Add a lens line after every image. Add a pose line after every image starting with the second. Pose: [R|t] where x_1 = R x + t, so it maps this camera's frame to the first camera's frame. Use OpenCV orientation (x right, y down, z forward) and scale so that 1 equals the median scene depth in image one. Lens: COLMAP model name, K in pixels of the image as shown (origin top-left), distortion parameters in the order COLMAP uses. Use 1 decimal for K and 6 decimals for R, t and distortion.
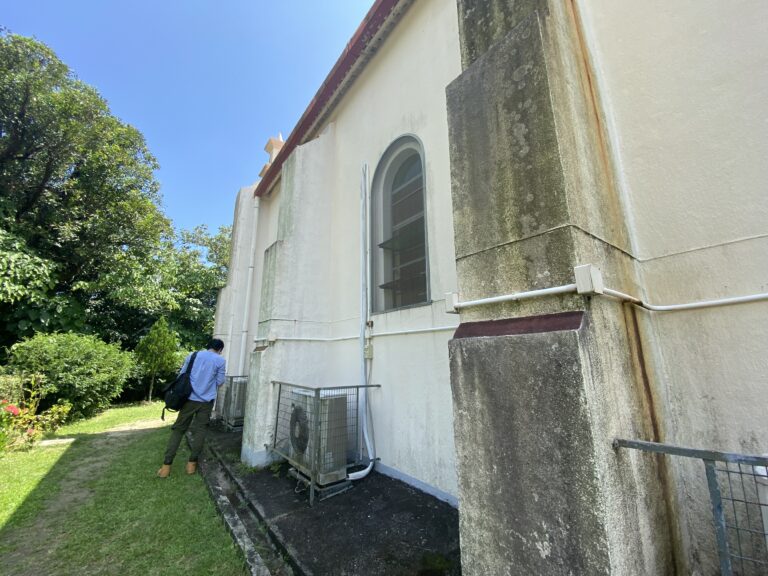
lens RADIAL K [[309.0, 0, 380.9], [0, 309.0, 293.1], [0, 0, 1]] dist [0.016255, -0.016478]
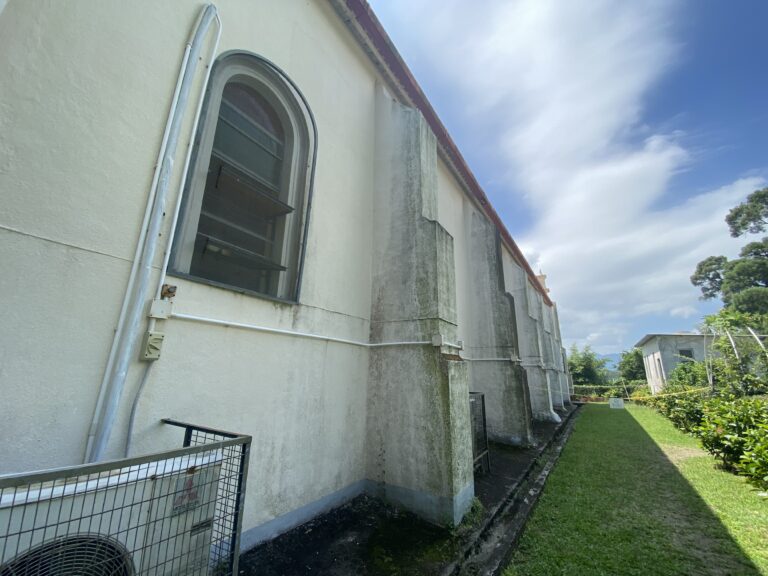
lens RADIAL K [[309.0, 0, 380.9], [0, 309.0, 293.1], [0, 0, 1]] dist [0.016255, -0.016478]
pose [[-0.349376, 0.242533, 0.905049, -0.774256], [-0.223708, 0.916393, -0.331931, 0.242960], [-0.909885, -0.318435, -0.265910, 1.033395]]
